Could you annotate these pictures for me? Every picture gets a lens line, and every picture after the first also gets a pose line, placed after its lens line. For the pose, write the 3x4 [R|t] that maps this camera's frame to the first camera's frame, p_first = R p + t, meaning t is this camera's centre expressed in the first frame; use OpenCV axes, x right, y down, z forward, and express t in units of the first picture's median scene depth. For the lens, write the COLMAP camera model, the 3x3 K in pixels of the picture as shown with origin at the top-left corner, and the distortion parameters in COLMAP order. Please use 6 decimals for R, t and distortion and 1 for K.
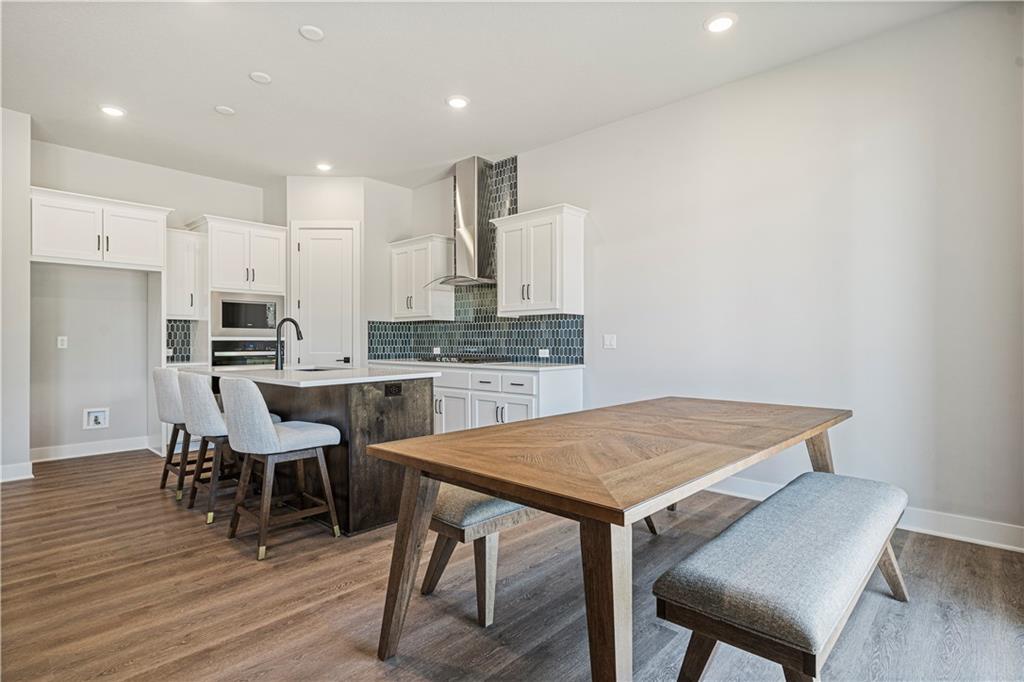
lens RADIAL K [[514.4, 0, 512.2], [0, 514.4, 339.3], [0, 0, 1]] dist [0.006233, -0.000103]
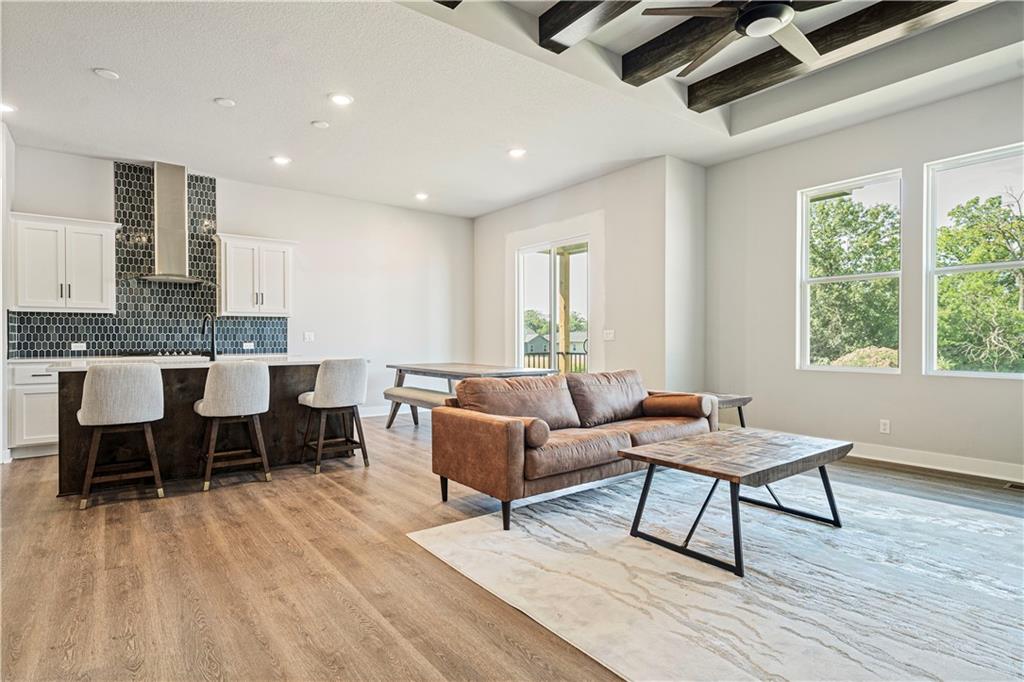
lens RADIAL K [[535.4, 0, 518.0], [0, 535.4, 339.2], [0, 0, 1]] dist [0.004717, 0.000583]
pose [[0.179967, -0.007674, 0.983643, -1.056721], [-0.015112, 0.999830, 0.010565, -0.012597], [-0.983557, -0.016767, 0.179820, 0.092264]]
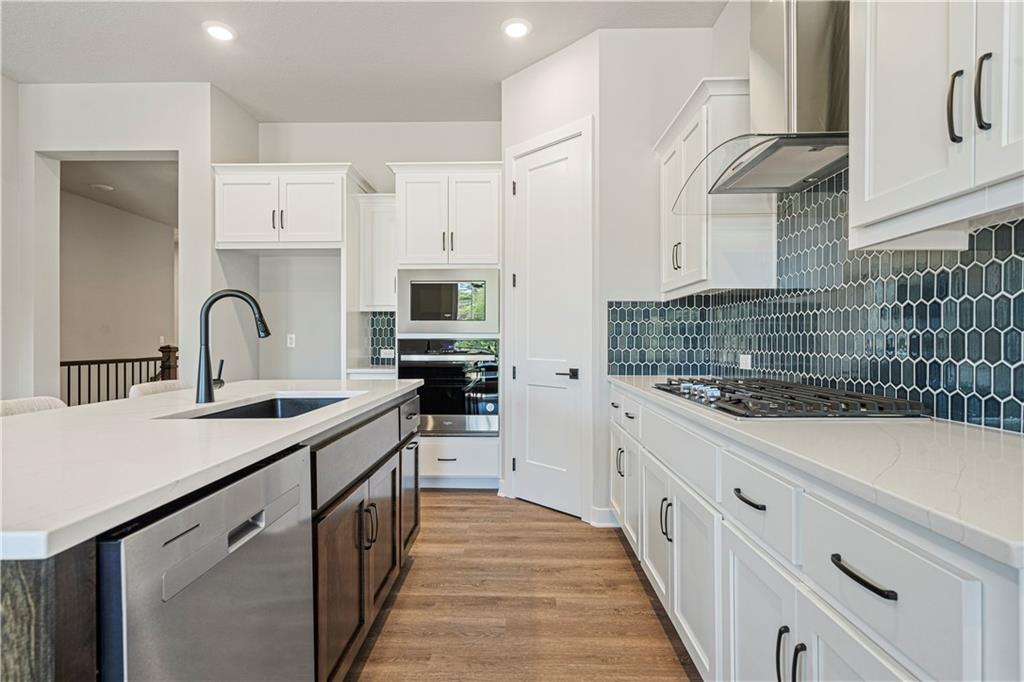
lens RADIAL K [[514.4, 0, 511.0], [0, 514.4, 340.5], [0, 0, 1]] dist [0.006233, -0.000103]
pose [[0.666335, 0.001747, -0.745650, 0.051732], [0.002861, 0.999984, 0.004900, 0.001642], [0.745647, -0.005398, 0.666319, 0.638533]]
